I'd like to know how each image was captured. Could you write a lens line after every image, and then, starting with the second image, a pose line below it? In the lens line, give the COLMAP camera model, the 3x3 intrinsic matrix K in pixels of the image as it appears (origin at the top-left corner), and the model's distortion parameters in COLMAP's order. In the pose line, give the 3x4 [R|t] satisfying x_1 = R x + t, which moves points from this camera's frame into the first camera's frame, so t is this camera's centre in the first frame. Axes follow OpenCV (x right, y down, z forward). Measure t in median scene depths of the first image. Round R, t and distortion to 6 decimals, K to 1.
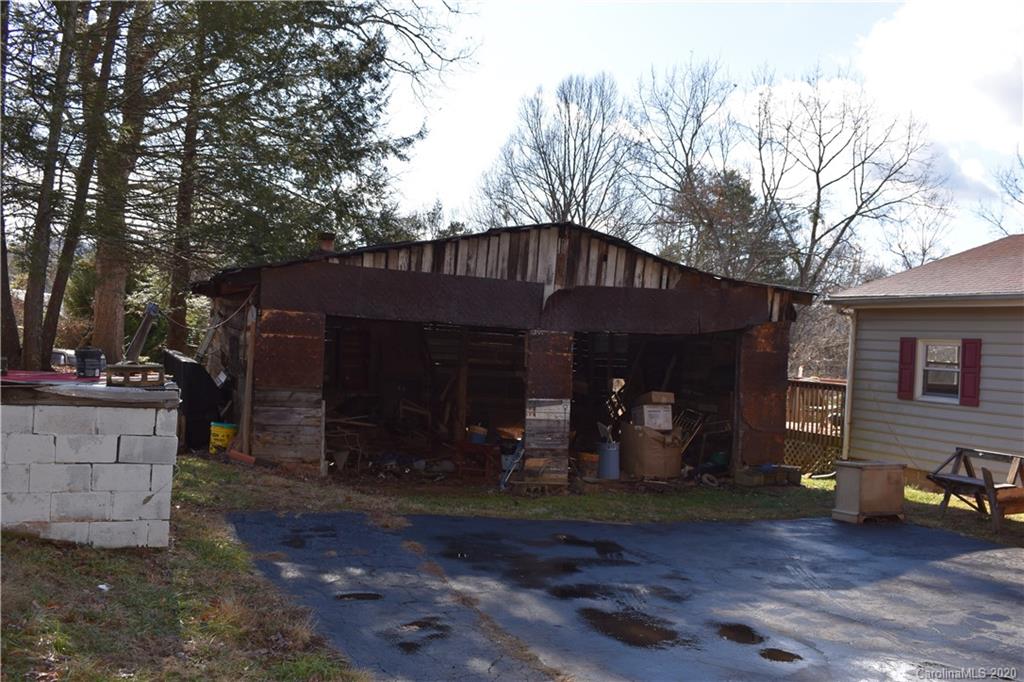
lens RADIAL K [[1005.7, 0, 512.0], [0, 1005.7, 341.0], [0, 0, 1]] dist [-0.074966, 0.003855]
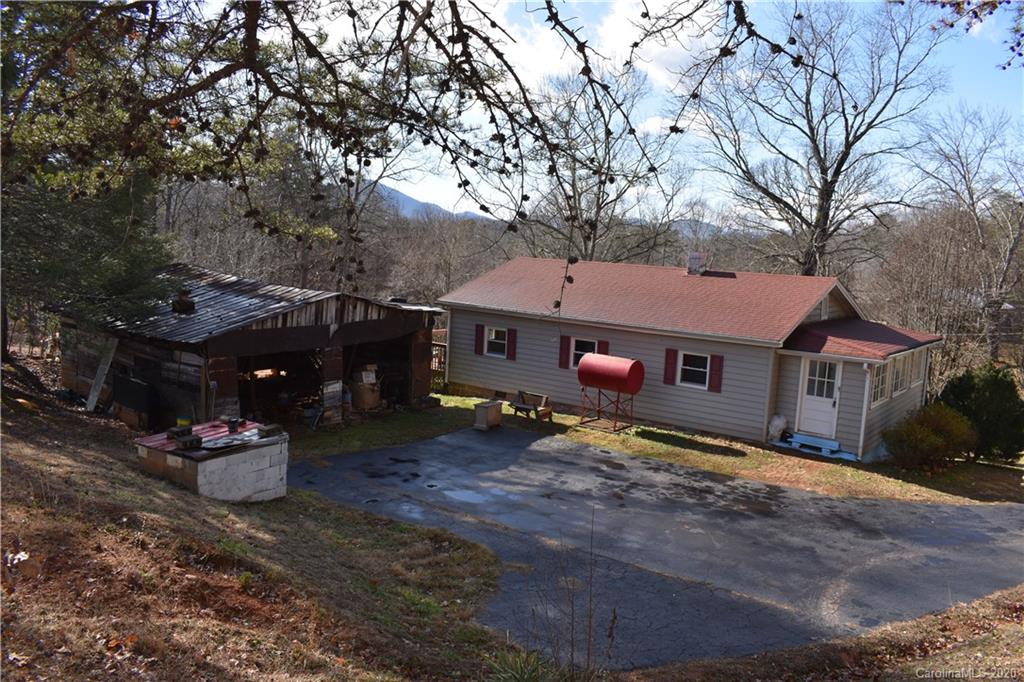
lens RADIAL K [[762.0, 0, 512.0], [0, 762.0, 341.0], [0, 0, 1]] dist [-0.002672, -0.000515]
pose [[0.863941, -0.065304, 0.499341, -0.389250], [-0.005502, 0.990273, 0.139027, -0.223818], [-0.503563, -0.122859, 0.855178, -0.442105]]
